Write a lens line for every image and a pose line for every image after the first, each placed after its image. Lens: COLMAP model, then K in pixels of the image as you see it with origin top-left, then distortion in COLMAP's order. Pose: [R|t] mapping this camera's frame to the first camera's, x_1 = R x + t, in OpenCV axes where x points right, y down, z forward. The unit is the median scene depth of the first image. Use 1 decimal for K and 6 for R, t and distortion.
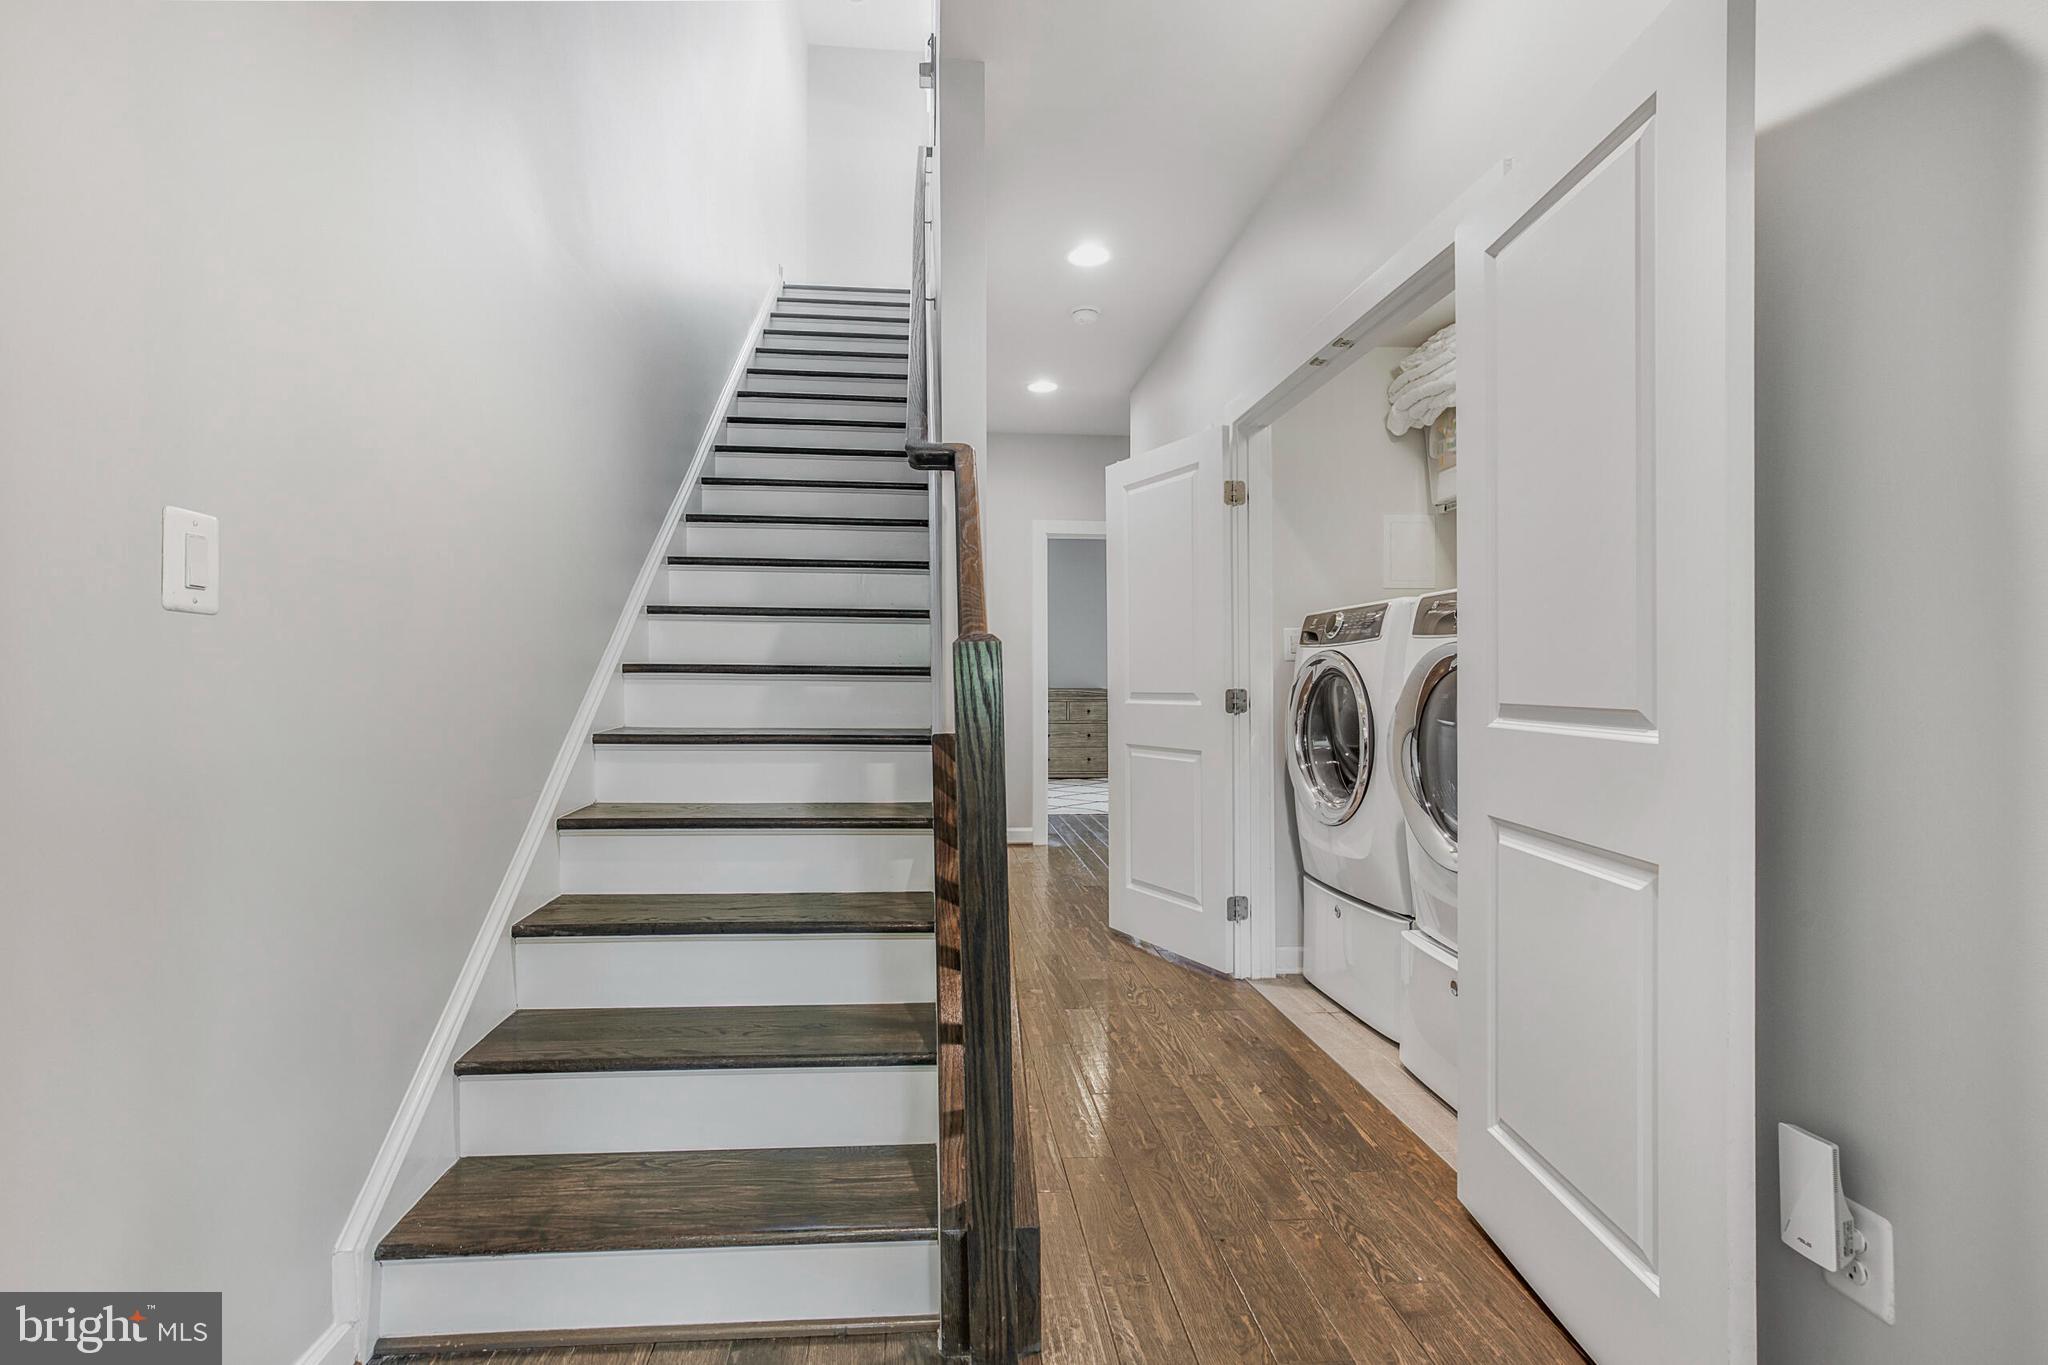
lens RADIAL K [[946.8, 0, 1017.9], [0, 946.8, 670.0], [0, 0, 1]] dist [-0.005453, -0.000081]
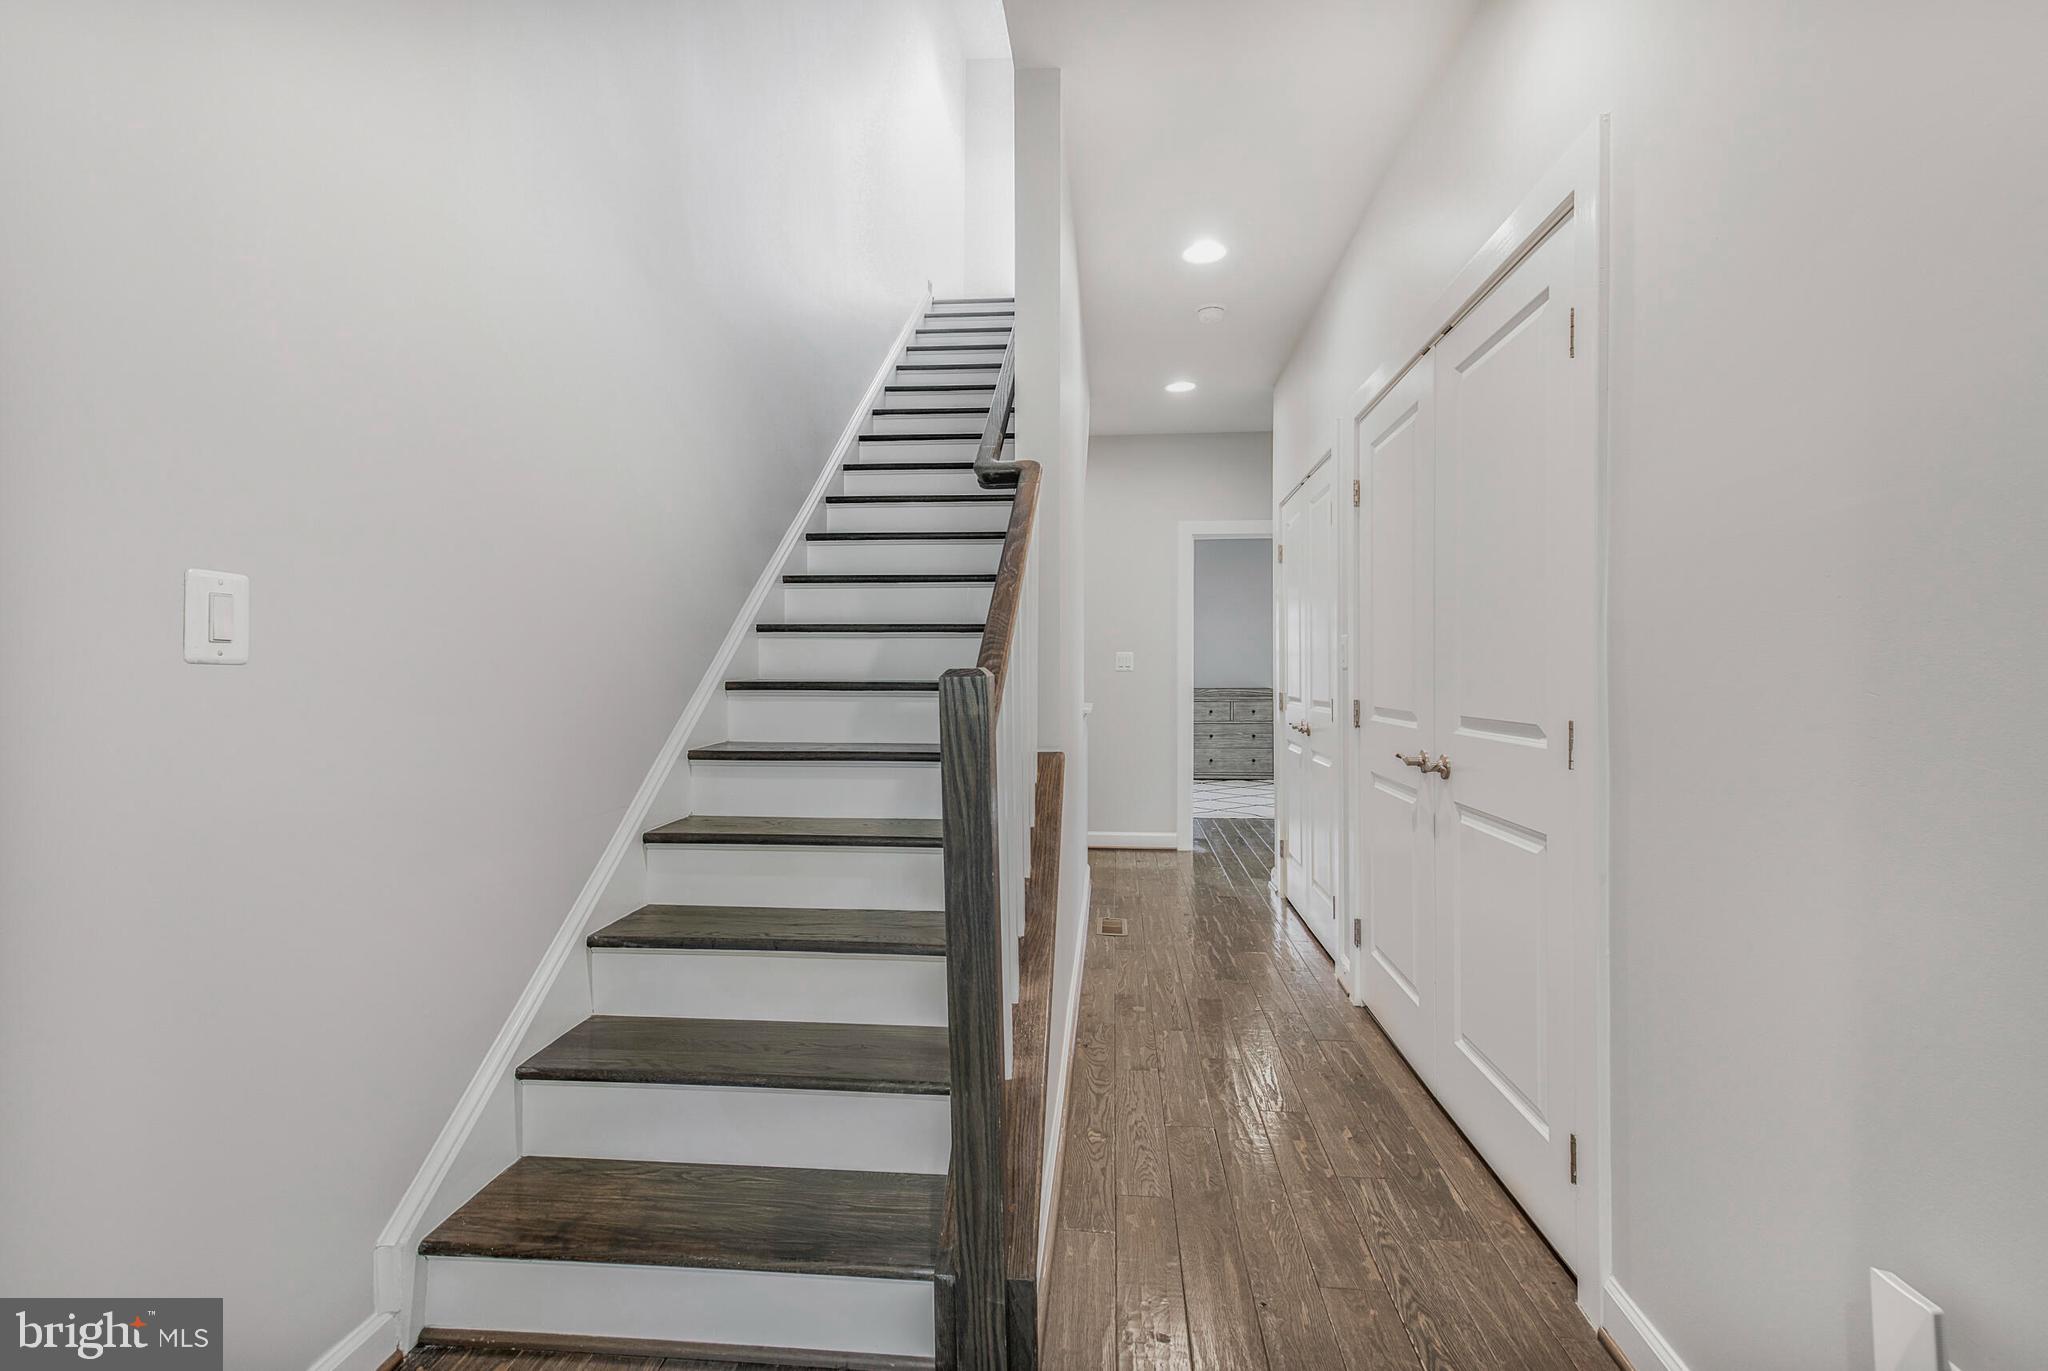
lens RADIAL K [[937.0, 0, 1026.7], [0, 937.0, 676.2], [0, 0, 1]] dist [0.010978, 0.000015]
pose [[0.985889, -0.006387, -0.167277, 0.142767], [0.007599, 0.999949, 0.006607, -0.027923], [0.167226, -0.007785, 0.985888, 0.042593]]
